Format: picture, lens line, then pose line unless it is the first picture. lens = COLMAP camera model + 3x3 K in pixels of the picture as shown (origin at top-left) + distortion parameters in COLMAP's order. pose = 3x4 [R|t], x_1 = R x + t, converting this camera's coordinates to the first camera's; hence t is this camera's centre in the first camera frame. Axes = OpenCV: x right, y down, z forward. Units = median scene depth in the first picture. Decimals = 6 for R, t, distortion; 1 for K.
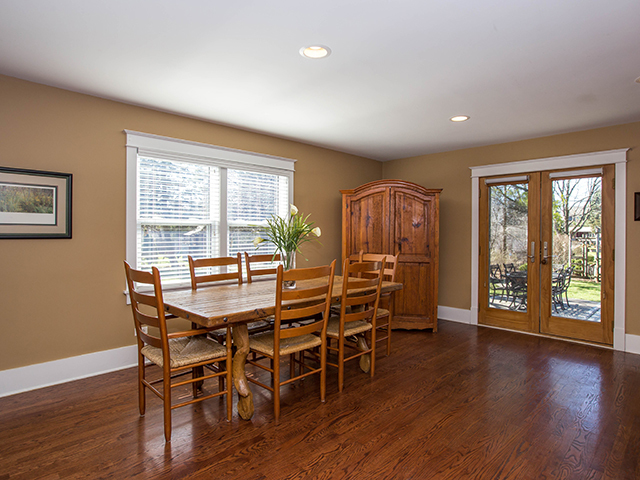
lens RADIAL K [[370.8, 0, 320.2], [0, 370.8, 240.1], [0, 0, 1]] dist [-0.007621, 0.000856]
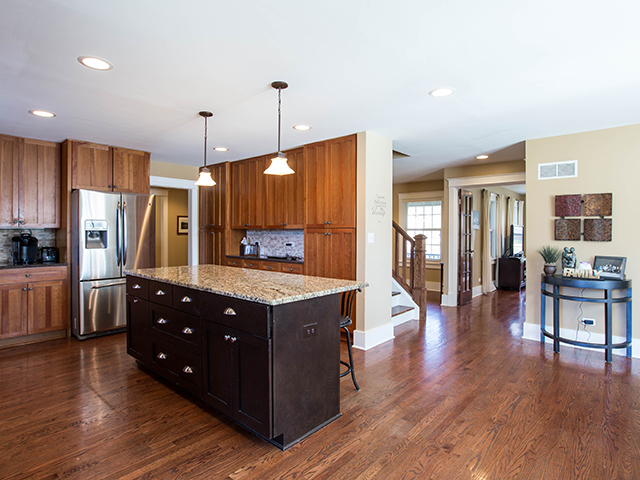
lens RADIAL K [[362.3, 0, 320.0], [0, 362.3, 234.9], [0, 0, 1]] dist [-0.036114, 0.000335]
pose [[-0.998244, -0.008439, -0.058624, 0.581289], [-0.010018, 0.999594, 0.026691, -0.028928], [0.058375, 0.027232, -0.997923, 1.082525]]
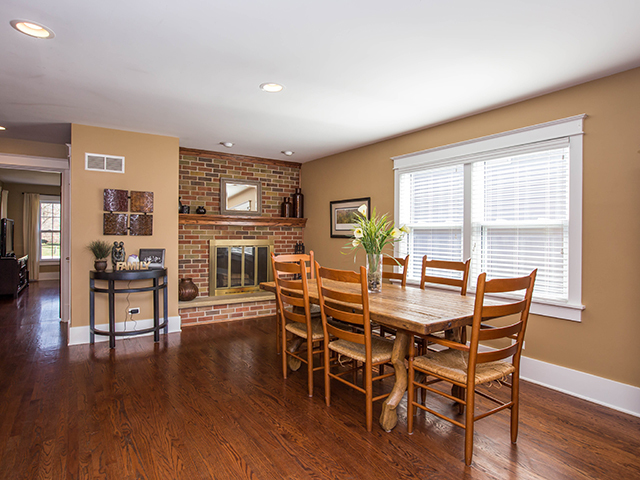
lens RADIAL K [[370.8, 0, 319.9], [0, 370.8, 237.1], [0, 0, 1]] dist [-0.007621, 0.000856]
pose [[-0.189845, 0.004609, -0.981803, 0.750292], [-0.029732, 0.999503, 0.010441, -0.015547], [0.981364, 0.031173, -0.189613, 0.890048]]
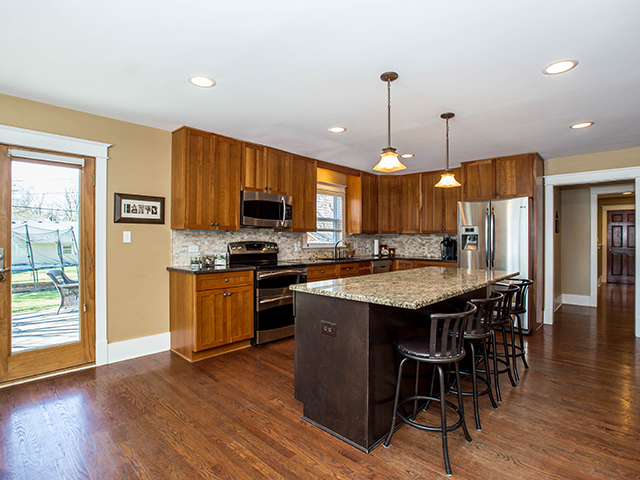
lens RADIAL K [[341.1, 0, 319.9], [0, 341.1, 240.4], [0, 0, 1]] dist [-0.003002, 0.000524]
pose [[-0.022574, -0.013770, 0.999650, -0.036954], [0.014122, 0.999801, 0.014091, -0.012061], [-0.999645, 0.014435, -0.022375, 0.491111]]
